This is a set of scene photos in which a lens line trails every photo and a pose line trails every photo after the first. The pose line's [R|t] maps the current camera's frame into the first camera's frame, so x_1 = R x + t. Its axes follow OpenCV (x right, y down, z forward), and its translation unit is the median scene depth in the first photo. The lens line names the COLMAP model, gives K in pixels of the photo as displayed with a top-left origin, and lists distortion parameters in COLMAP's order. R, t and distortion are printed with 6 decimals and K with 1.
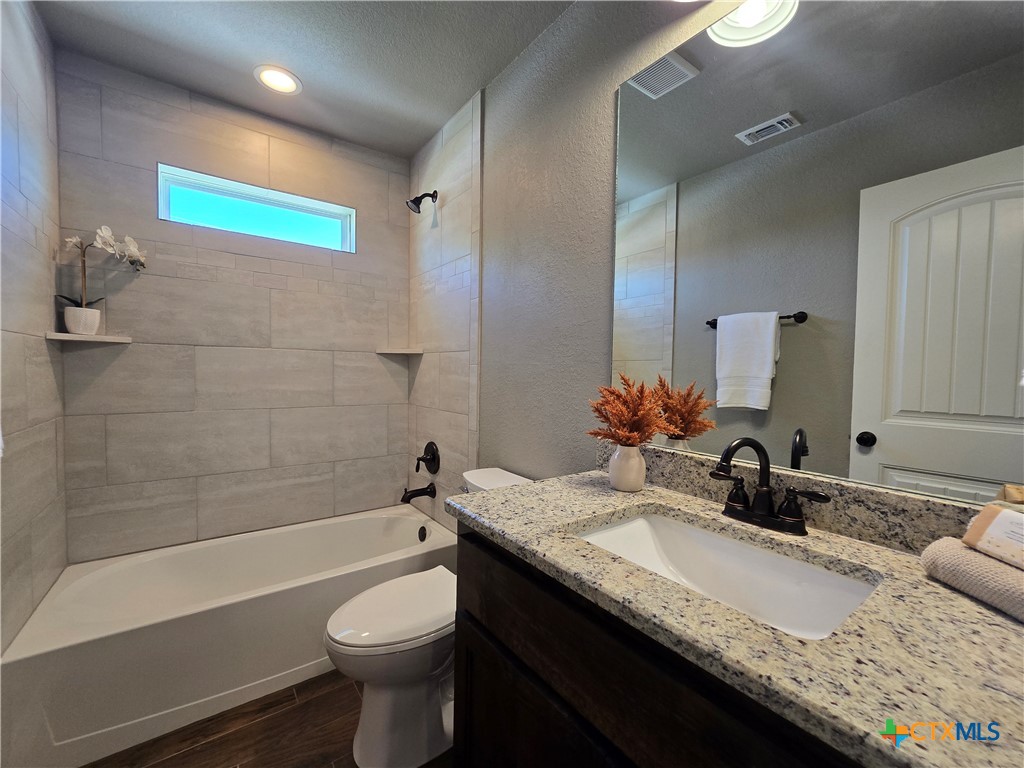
lens RADIAL K [[420.8, 0, 496.5], [0, 420.8, 395.2], [0, 0, 1]] dist [-0.000716, -0.000472]
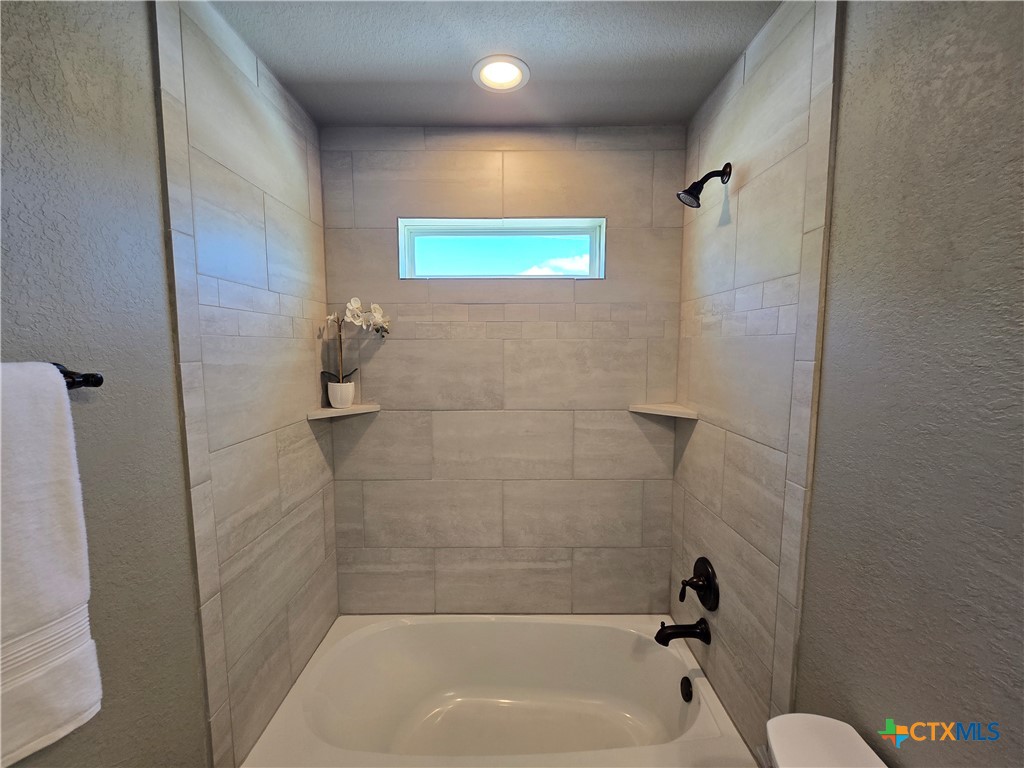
lens RADIAL K [[420.8, 0, 507.5], [0, 420.8, 402.5], [0, 0, 1]] dist [-0.000716, -0.000472]
pose [[0.822480, 0.041663, -0.567266, -0.052778], [-0.006517, 0.997939, 0.063844, -0.194227], [0.568757, -0.048813, 0.821056, 0.330577]]
